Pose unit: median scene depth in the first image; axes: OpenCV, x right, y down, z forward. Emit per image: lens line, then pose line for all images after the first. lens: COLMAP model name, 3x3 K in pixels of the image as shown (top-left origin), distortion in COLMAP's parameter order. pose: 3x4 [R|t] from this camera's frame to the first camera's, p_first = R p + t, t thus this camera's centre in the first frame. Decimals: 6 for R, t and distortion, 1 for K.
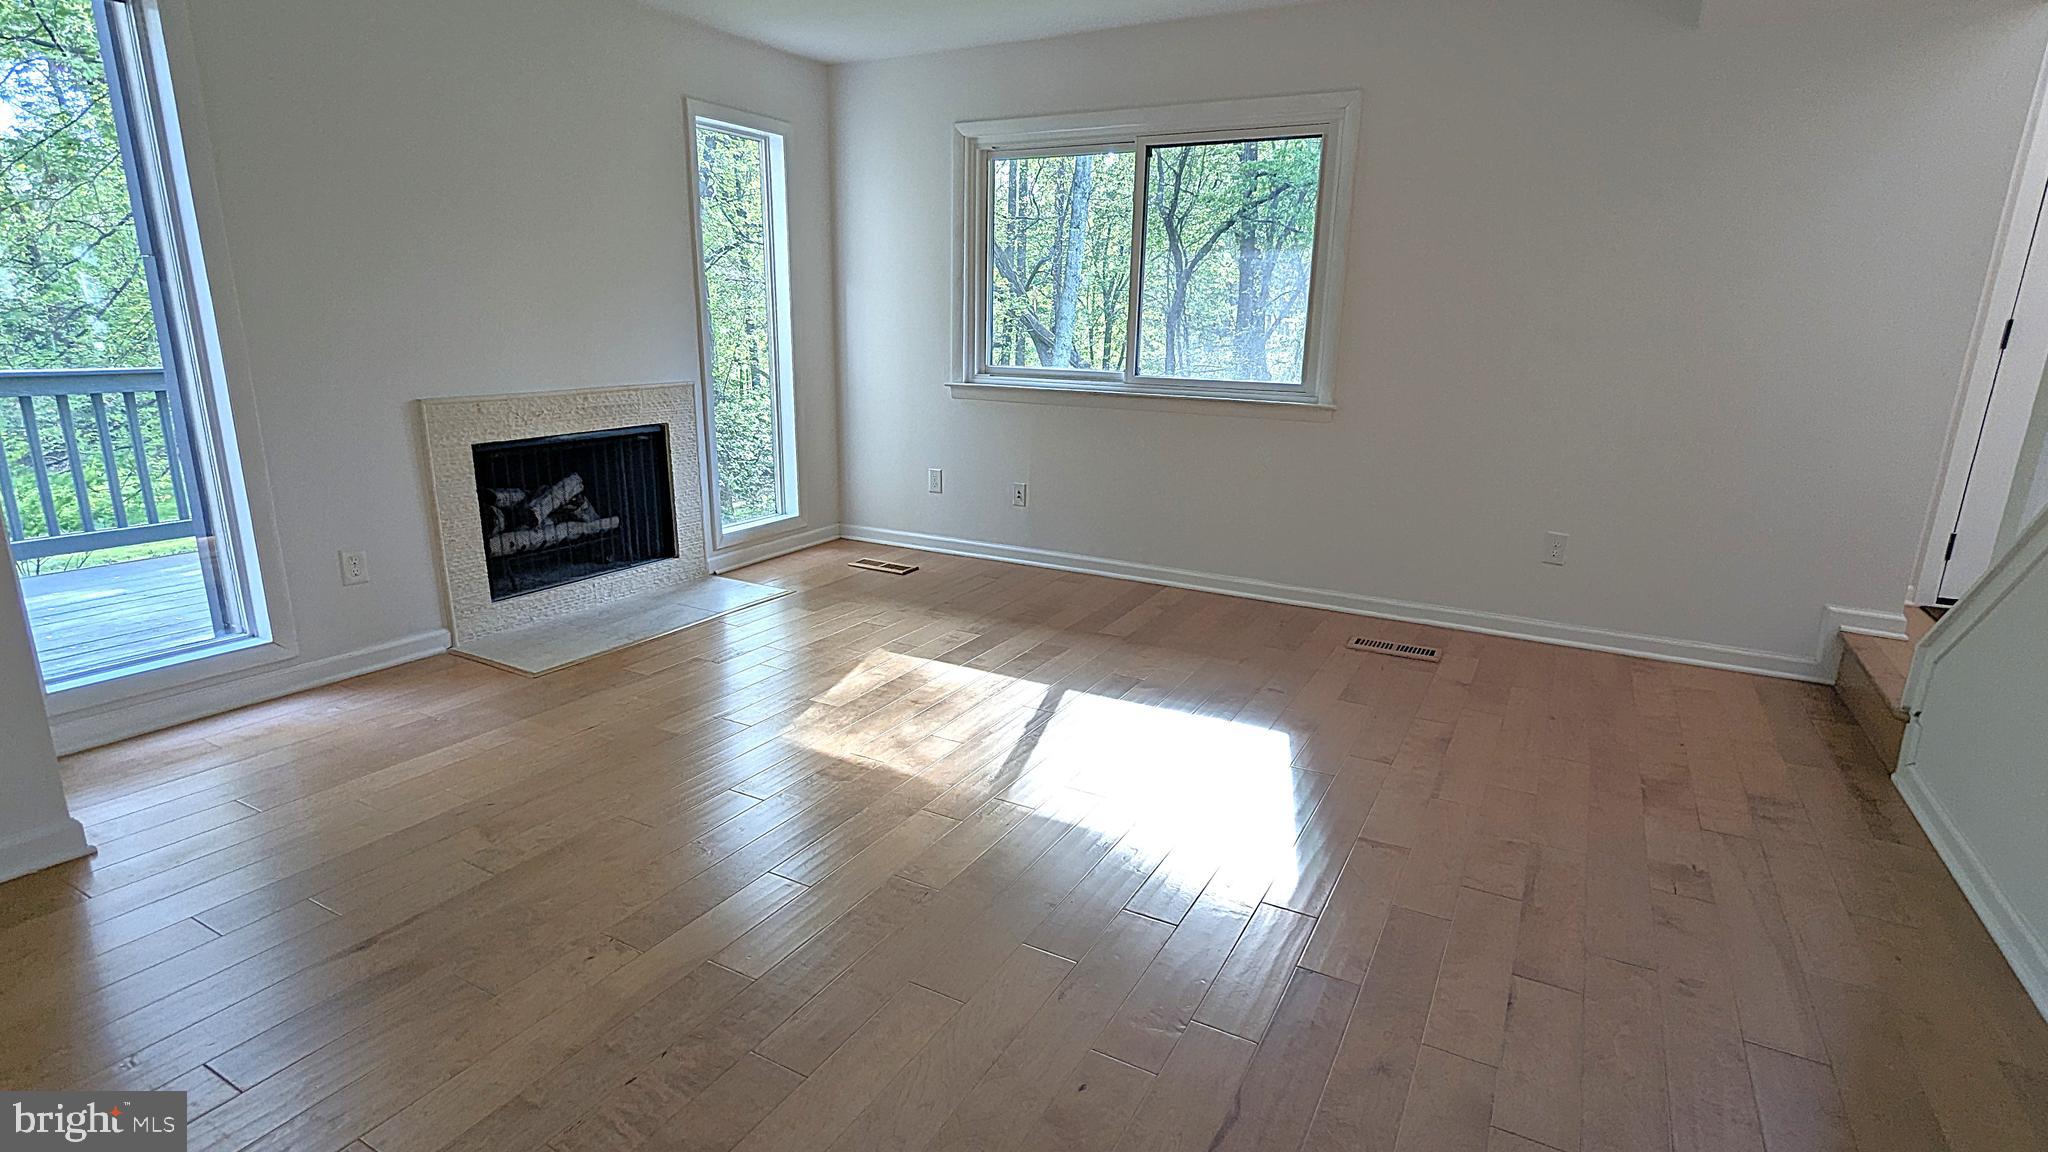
lens RADIAL K [[970.9, 0, 1035.7], [0, 970.9, 588.6], [0, 0, 1]] dist [0.004175, 0.001118]
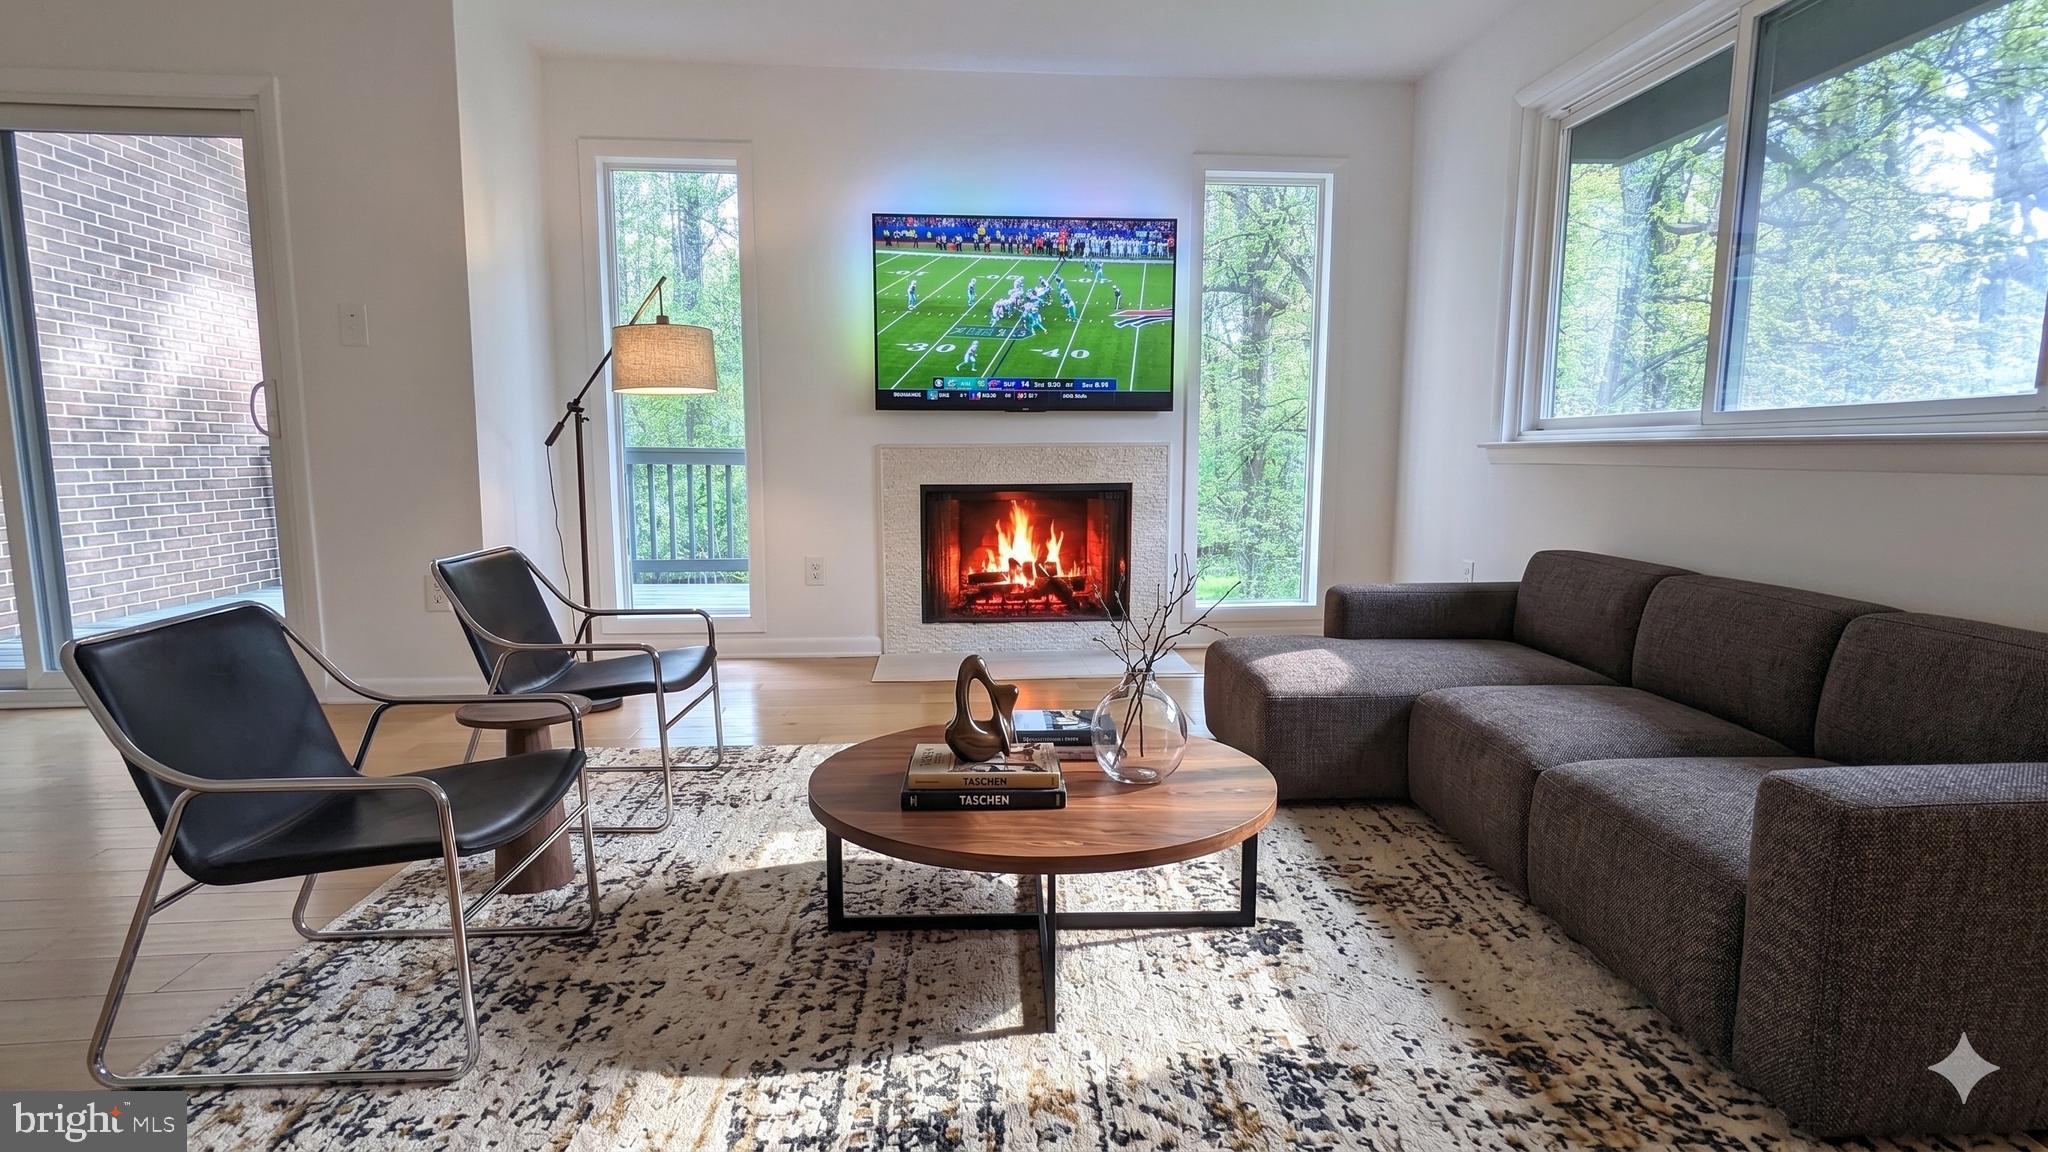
lens RADIAL K [[992.1, 0, 1040.4], [0, 992.1, 566.2], [0, 0, 1]] dist [0.007888, -0.000072]
pose [[0.566676, 0.072741, -0.820724, 0.356285], [-0.206413, 0.976865, -0.055940, -0.012315], [0.797667, 0.201108, 0.568580, 0.348462]]
